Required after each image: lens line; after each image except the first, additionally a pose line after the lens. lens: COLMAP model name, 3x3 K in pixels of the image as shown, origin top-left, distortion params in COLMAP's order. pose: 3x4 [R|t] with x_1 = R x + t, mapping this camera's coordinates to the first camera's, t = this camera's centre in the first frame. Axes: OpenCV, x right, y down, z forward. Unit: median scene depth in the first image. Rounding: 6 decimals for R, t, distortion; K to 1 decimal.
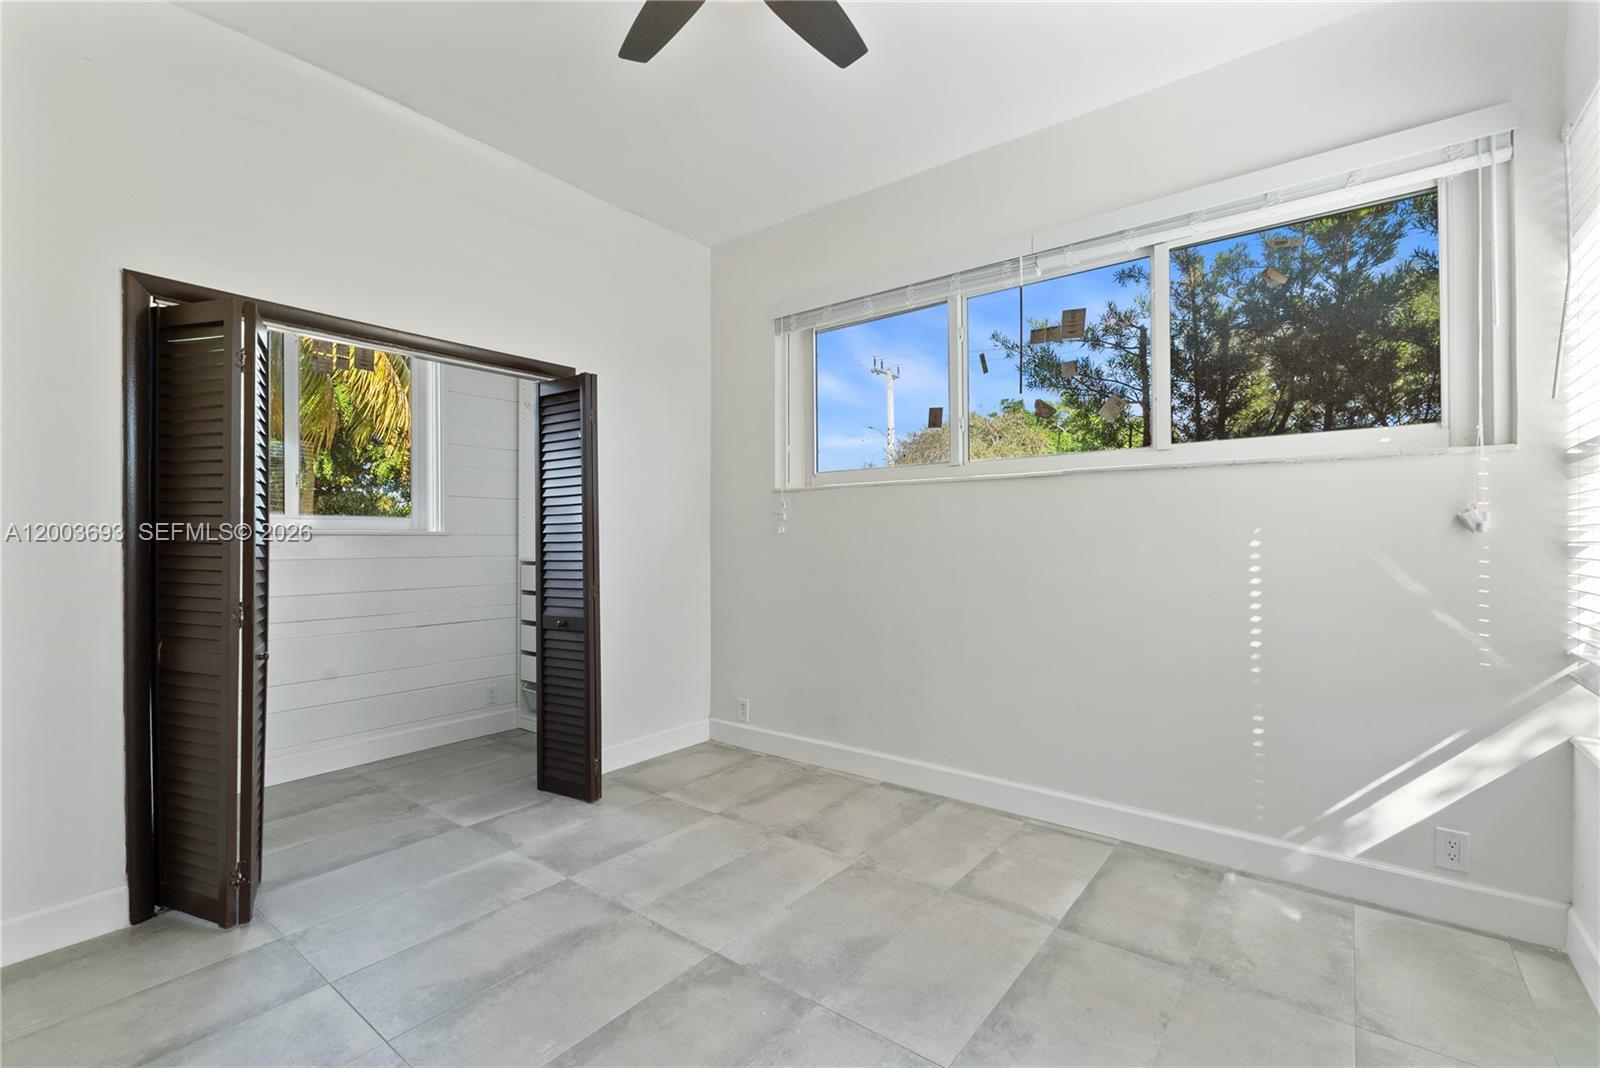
lens RADIAL K [[708.9, 0, 799.7], [0, 708.9, 535.3], [0, 0, 1]] dist [-0.000869, -0.000118]
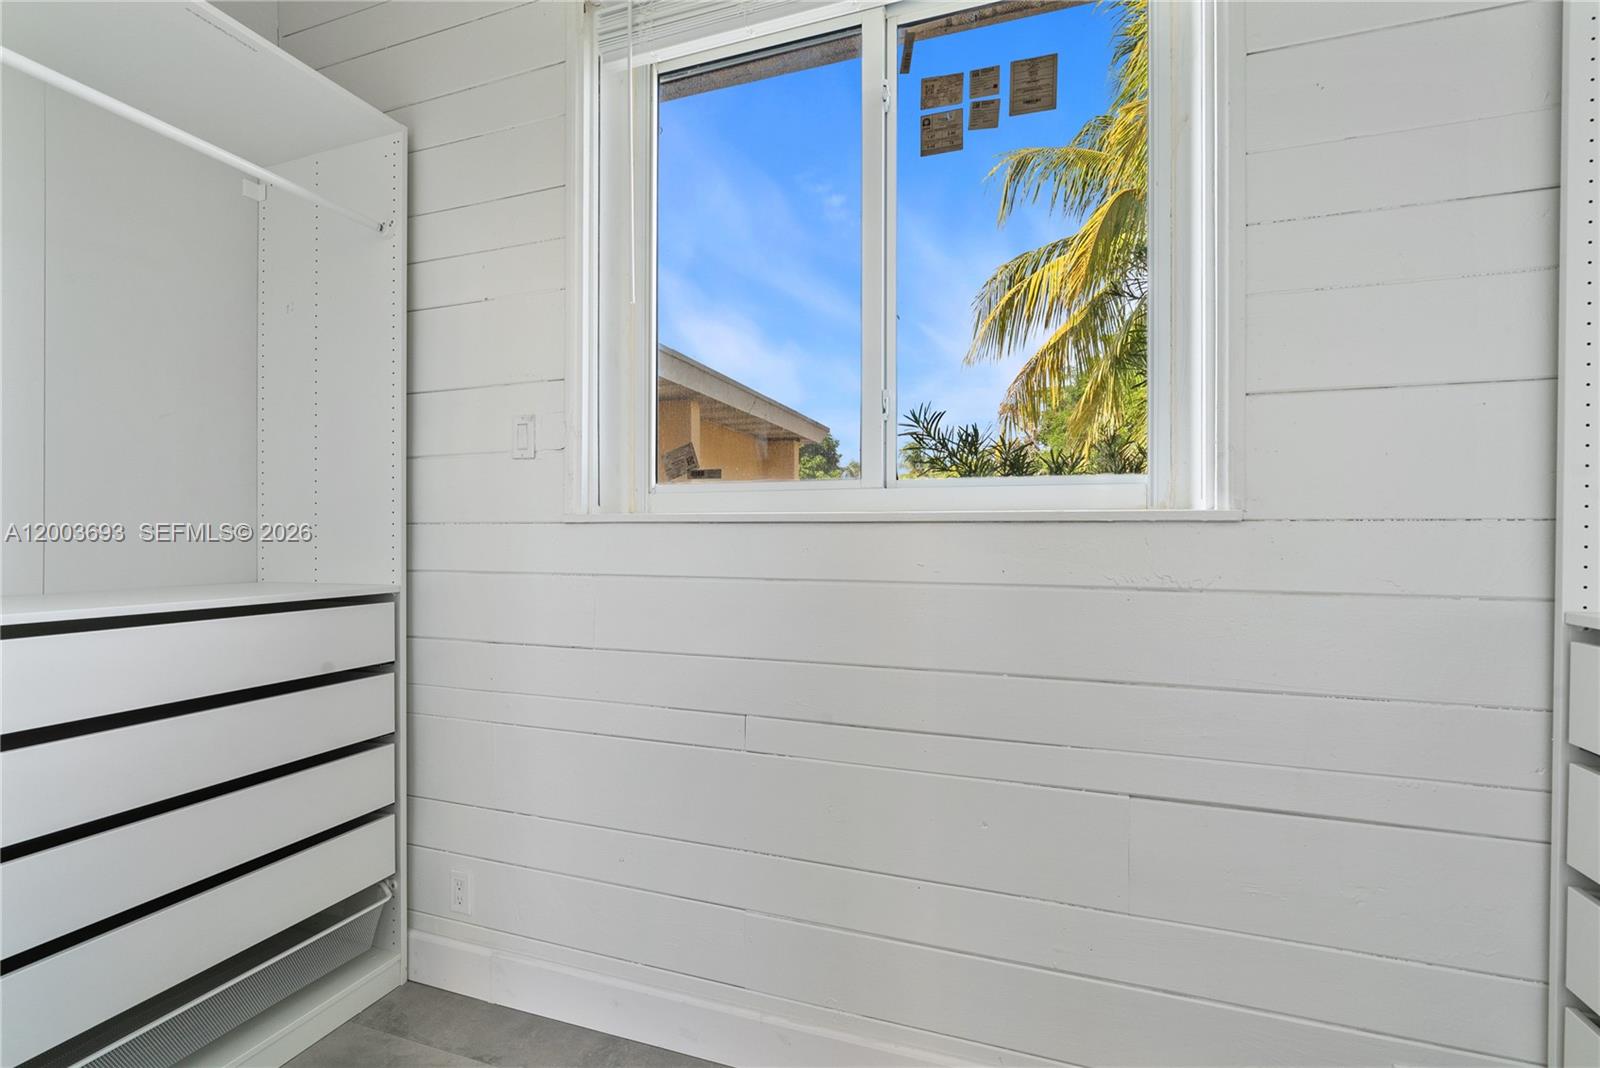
lens RADIAL K [[708.9, 0, 796.9], [0, 708.9, 537.2], [0, 0, 1]] dist [-0.000869, -0.000118]
pose [[0.311238, 0.004829, -0.950320, -0.247518], [0.000093, 0.999987, 0.005112, 0.005178], [0.950332, -0.001679, 0.311233, 0.676719]]
